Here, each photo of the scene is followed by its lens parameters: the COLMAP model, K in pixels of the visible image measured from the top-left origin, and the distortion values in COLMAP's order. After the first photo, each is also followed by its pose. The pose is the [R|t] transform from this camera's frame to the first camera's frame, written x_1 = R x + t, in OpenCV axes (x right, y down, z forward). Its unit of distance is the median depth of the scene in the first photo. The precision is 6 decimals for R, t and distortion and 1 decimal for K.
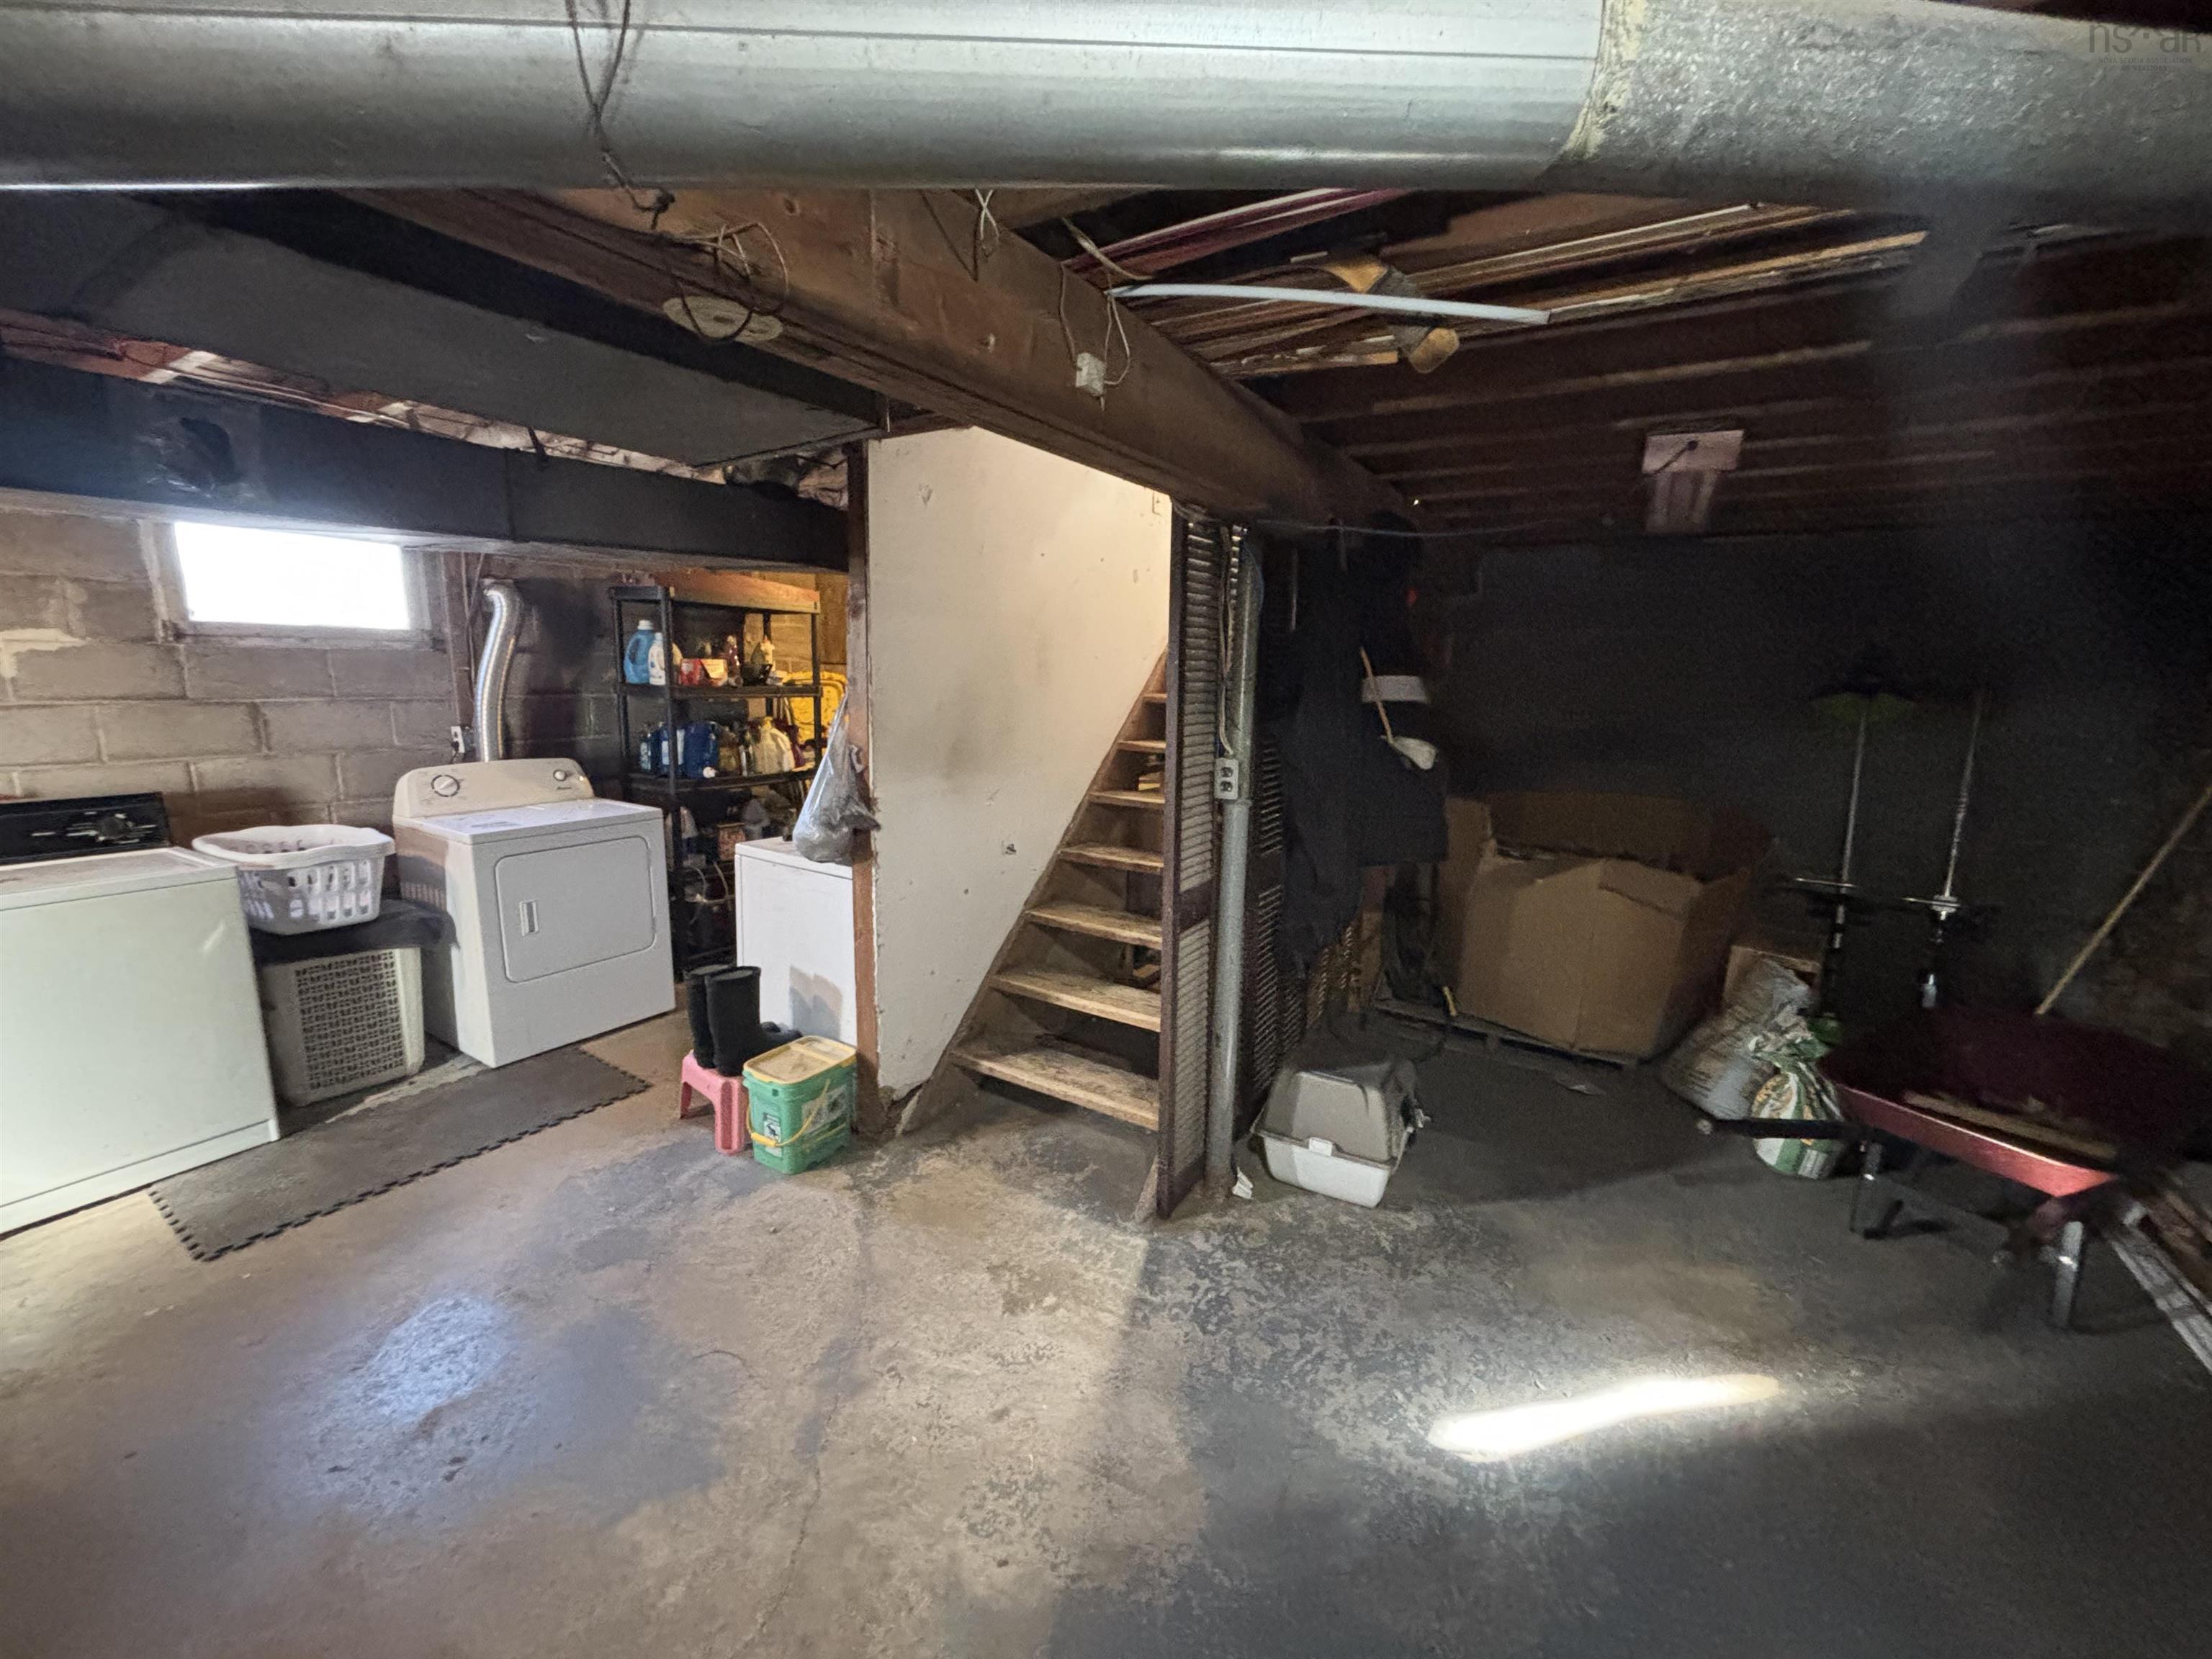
lens RADIAL K [[897.9, 0, 1095.2], [0, 897.9, 817.7], [0, 0, 1]] dist [0.002095, 0.000465]
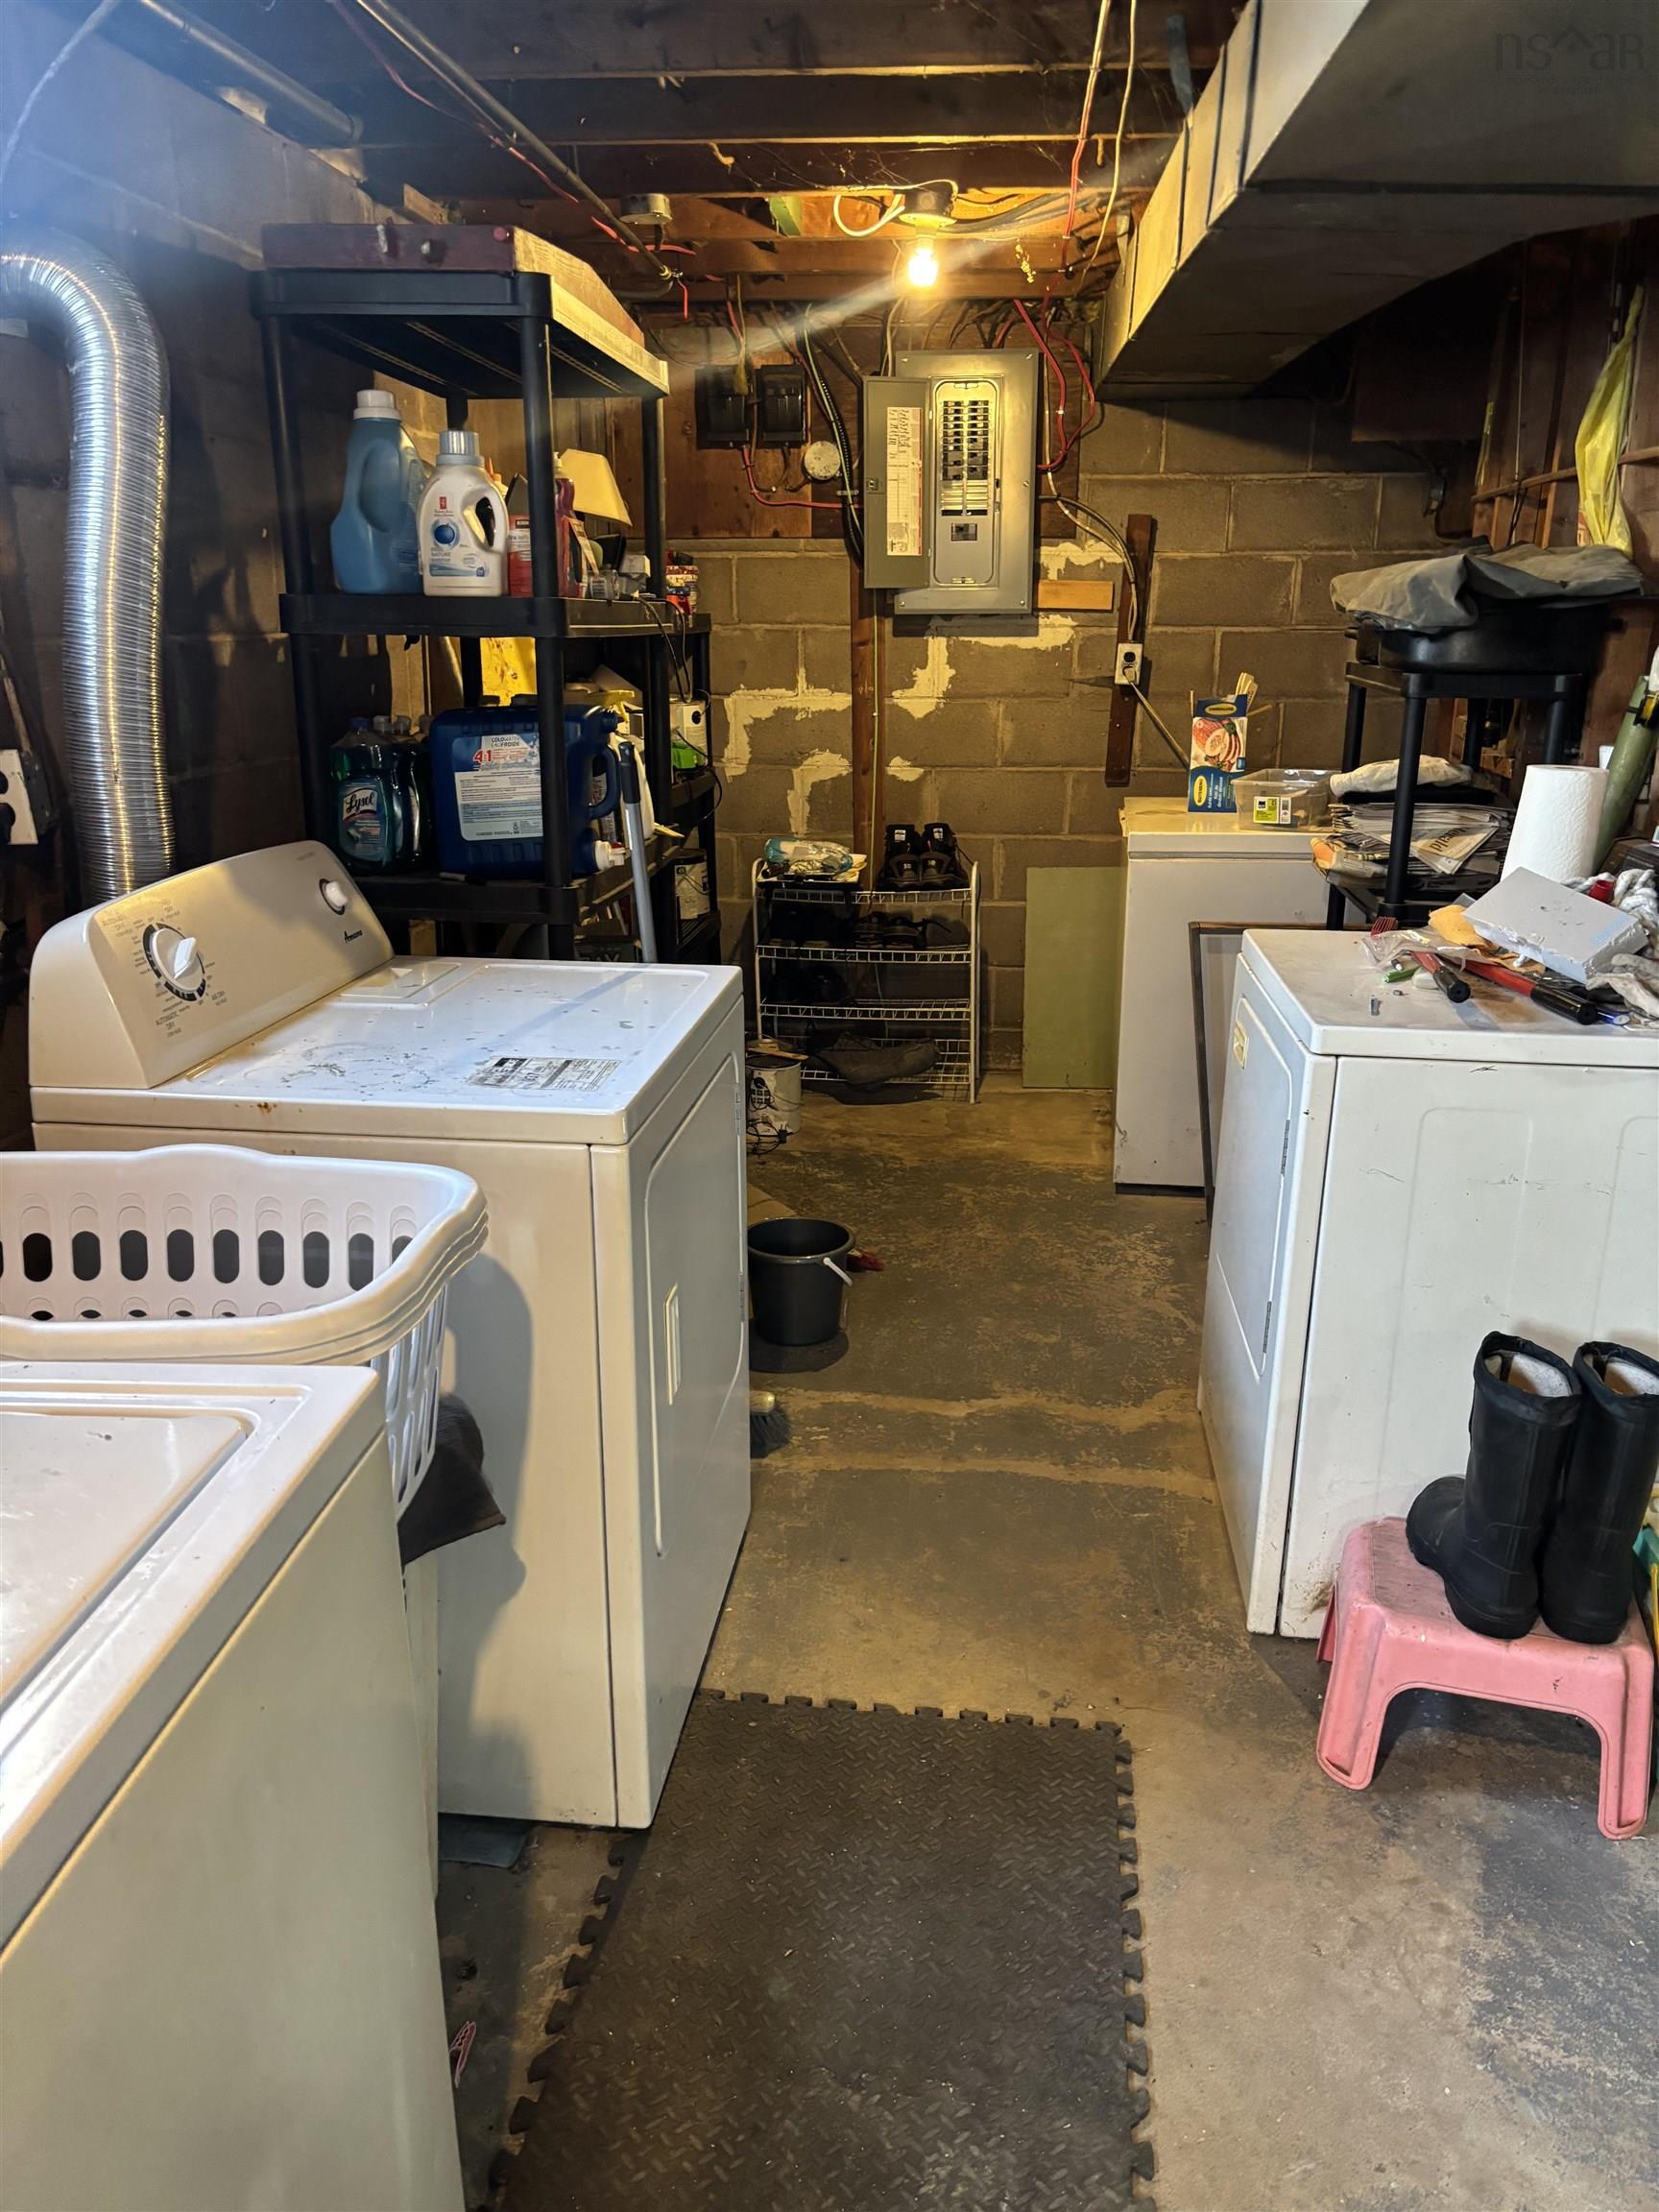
lens RADIAL K [[1679.5, 0, 820.4], [0, 1679.5, 1101.3], [0, 0, 1]] dist [0.013689, 0.013780]
pose [[0.891791, -0.144469, 0.428763, -0.789179], [0.089906, 0.985337, 0.145007, -0.051634], [-0.443425, -0.090768, 0.891704, 0.446666]]
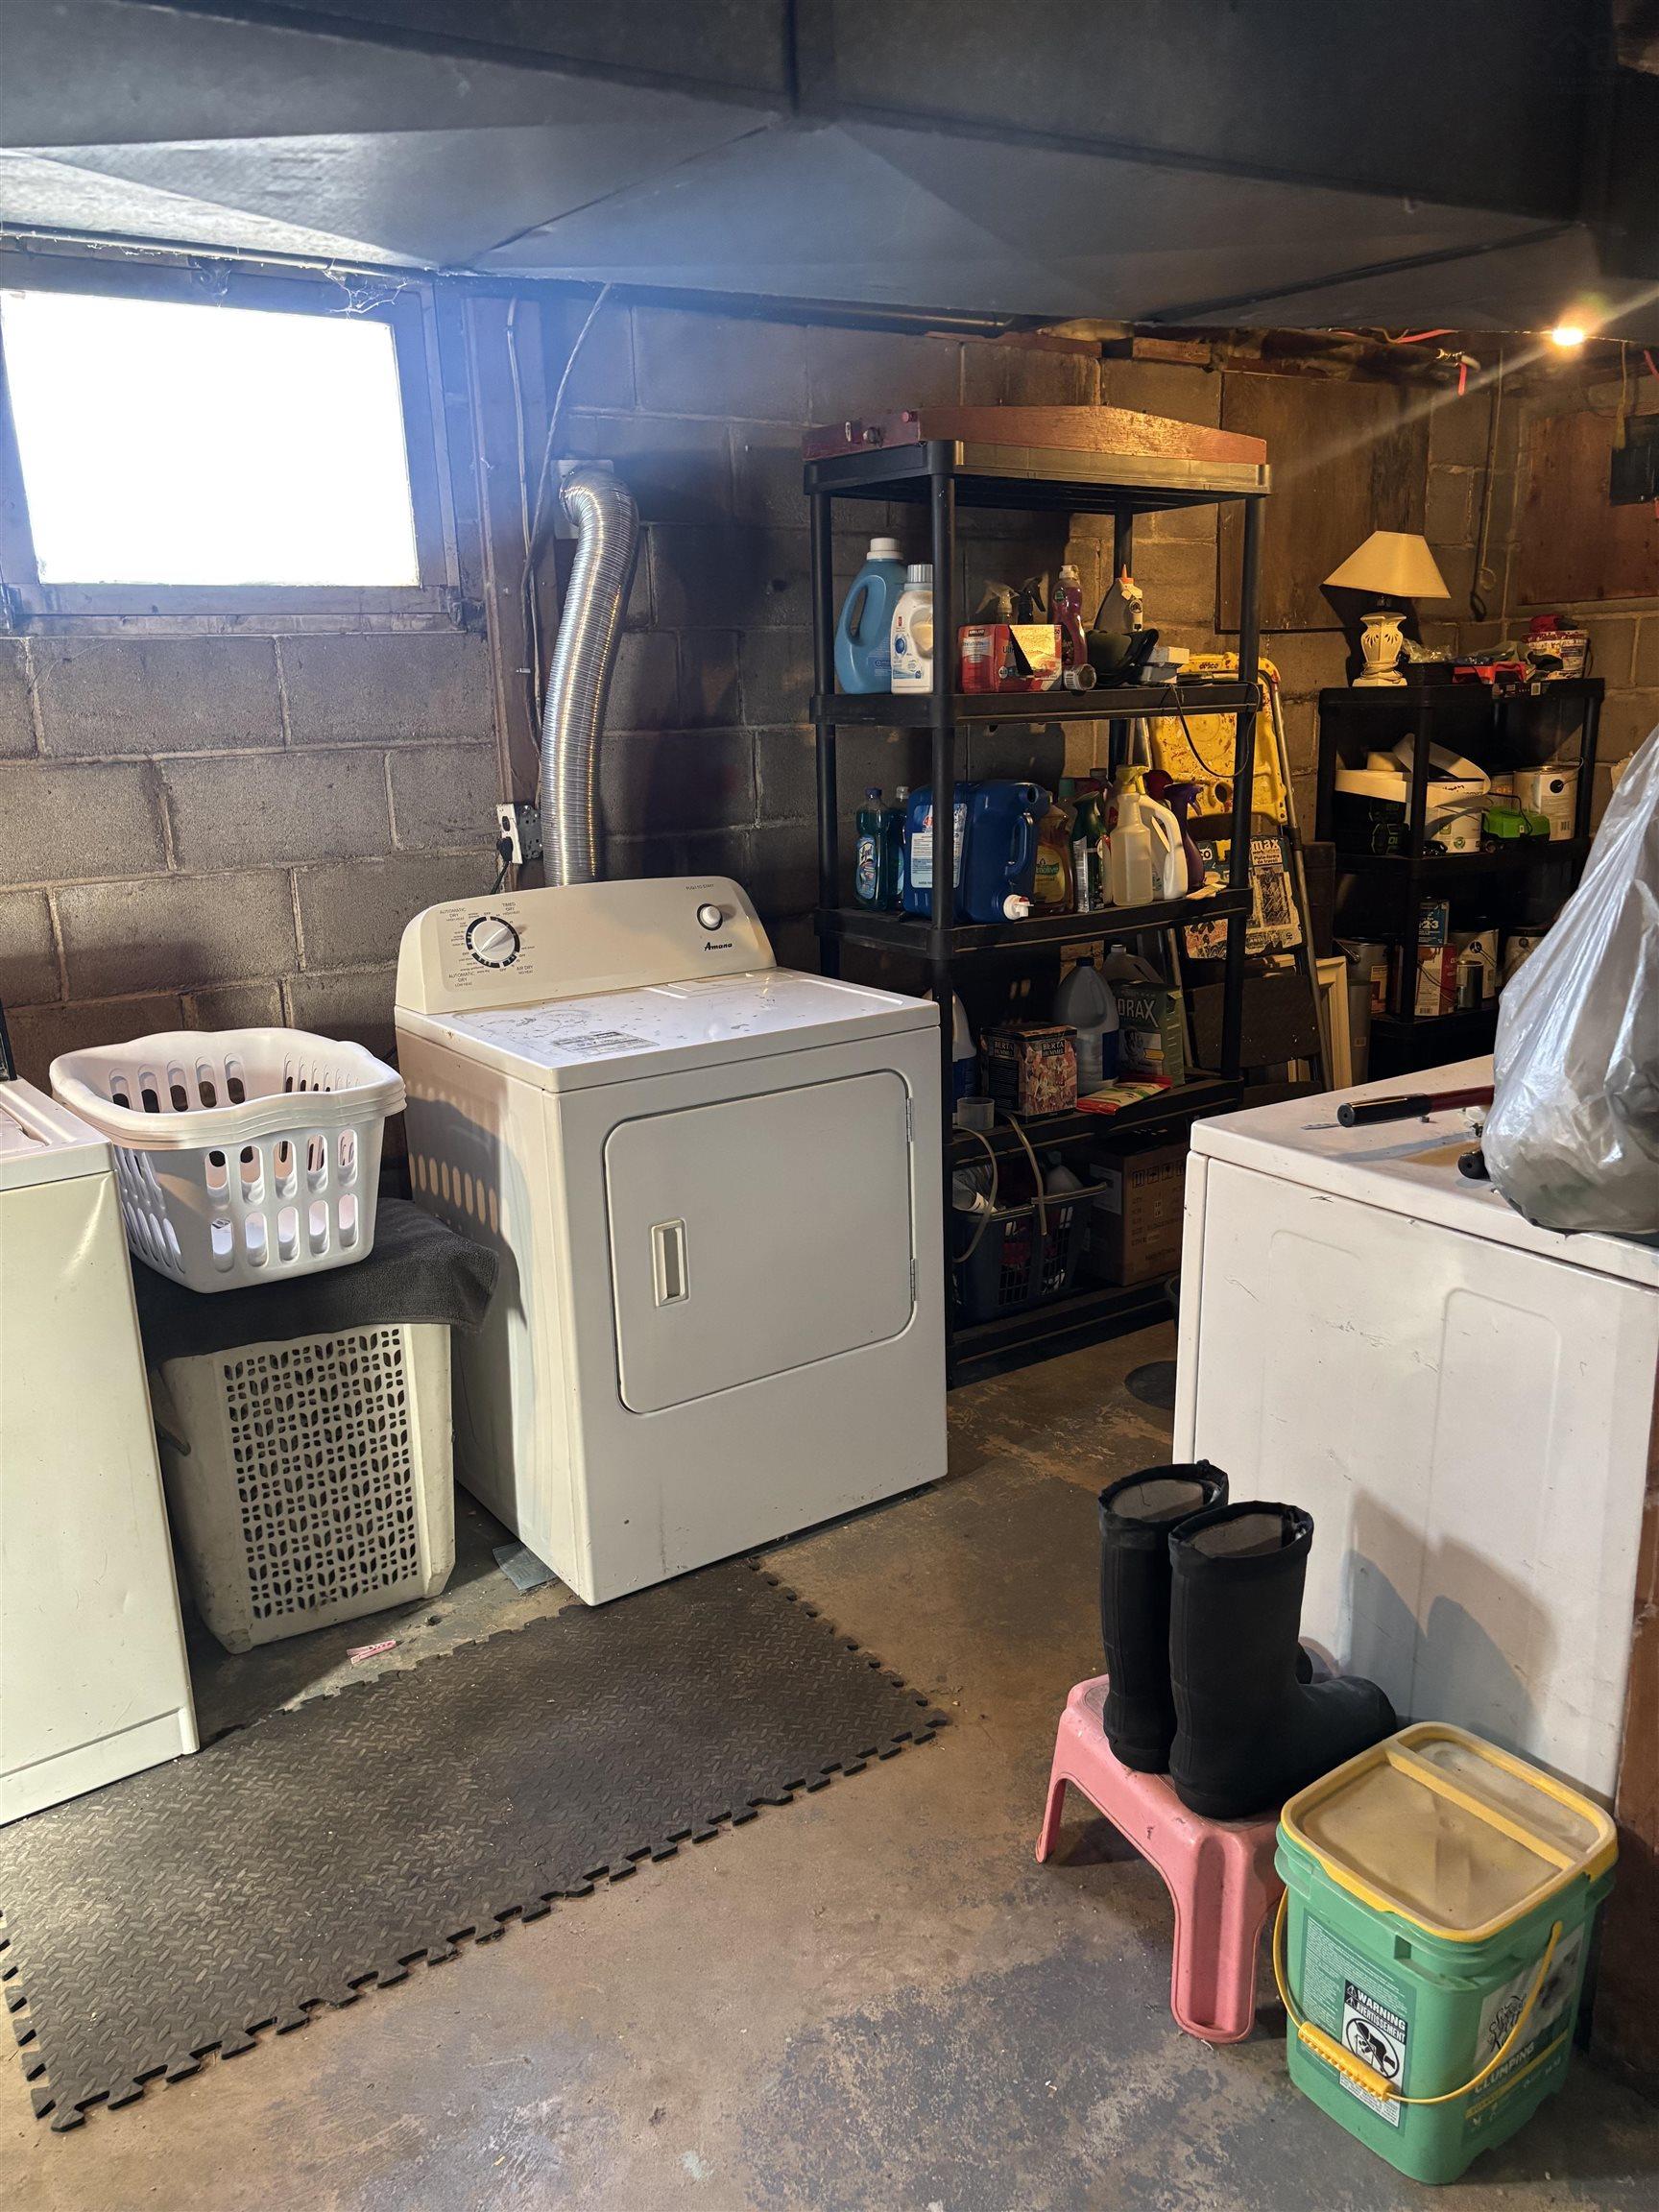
lens RADIAL K [[1679.5, 0, 820.4], [0, 1679.5, 1101.3], [0, 0, 1]] dist [0.013689, 0.013780]
pose [[0.920724, 0.047930, -0.387261, -0.257747], [-0.016580, 0.996337, 0.083895, -0.029928], [0.389863, -0.070823, 0.918145, 0.308665]]
